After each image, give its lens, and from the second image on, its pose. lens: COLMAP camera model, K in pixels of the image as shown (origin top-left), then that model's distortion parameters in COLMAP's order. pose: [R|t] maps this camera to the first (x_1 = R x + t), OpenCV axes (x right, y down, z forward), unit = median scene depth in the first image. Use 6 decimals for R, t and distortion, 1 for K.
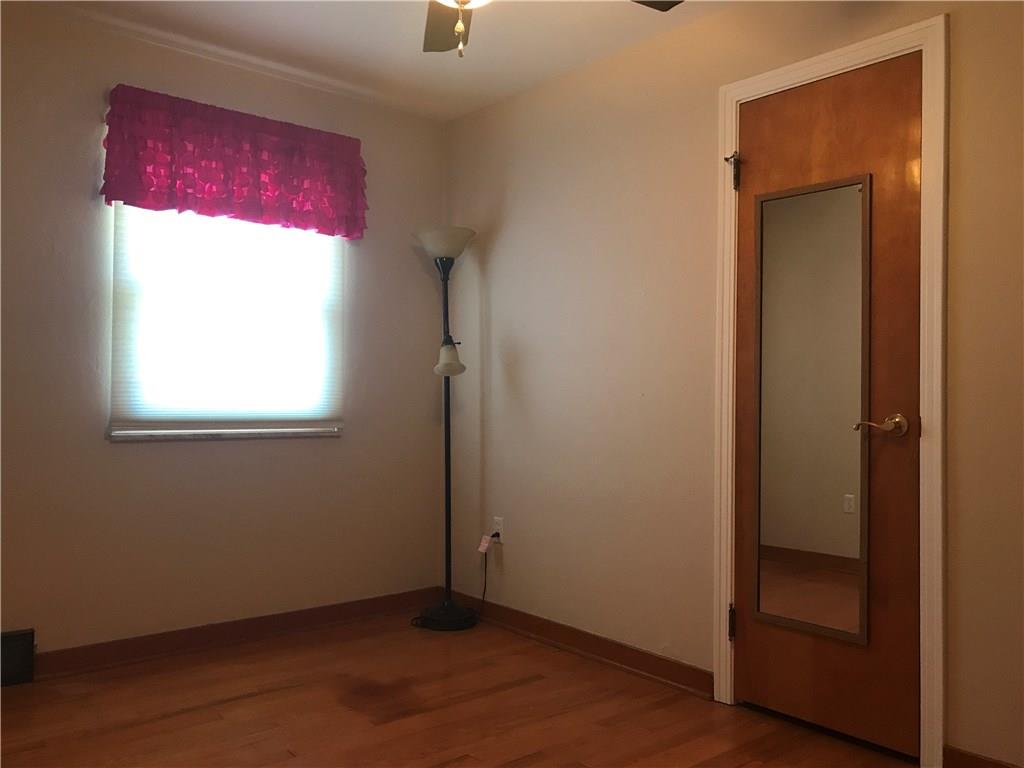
lens RADIAL K [[842.3, 0, 512.0], [0, 842.3, 384.0], [0, 0, 1]] dist [0.010509, 0.012625]
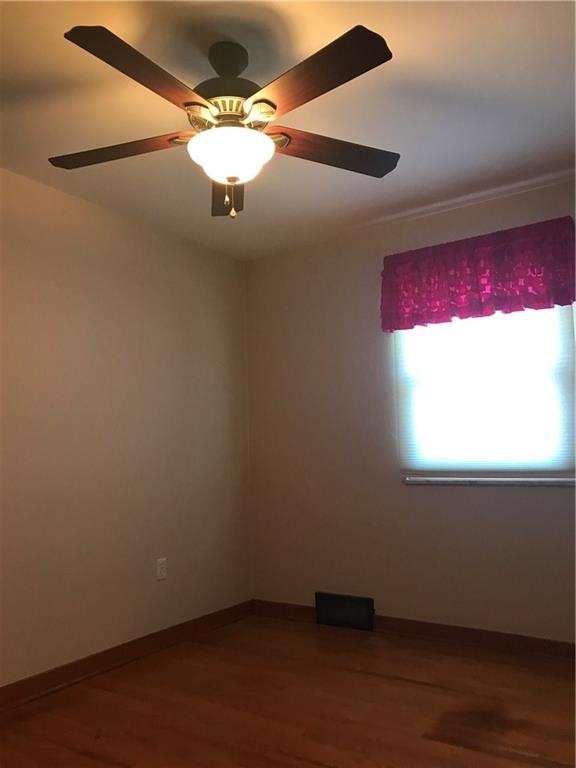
lens RADIAL K [[639.2, 0, 288.0], [0, 639.2, 384.0], [0, 0, 1]] dist [0.048907, 0.002956]
pose [[0.251765, -0.123109, -0.959926, 0.561077], [0.043261, 0.992316, -0.115917, 0.012541], [0.966821, -0.012344, 0.255157, 0.465906]]
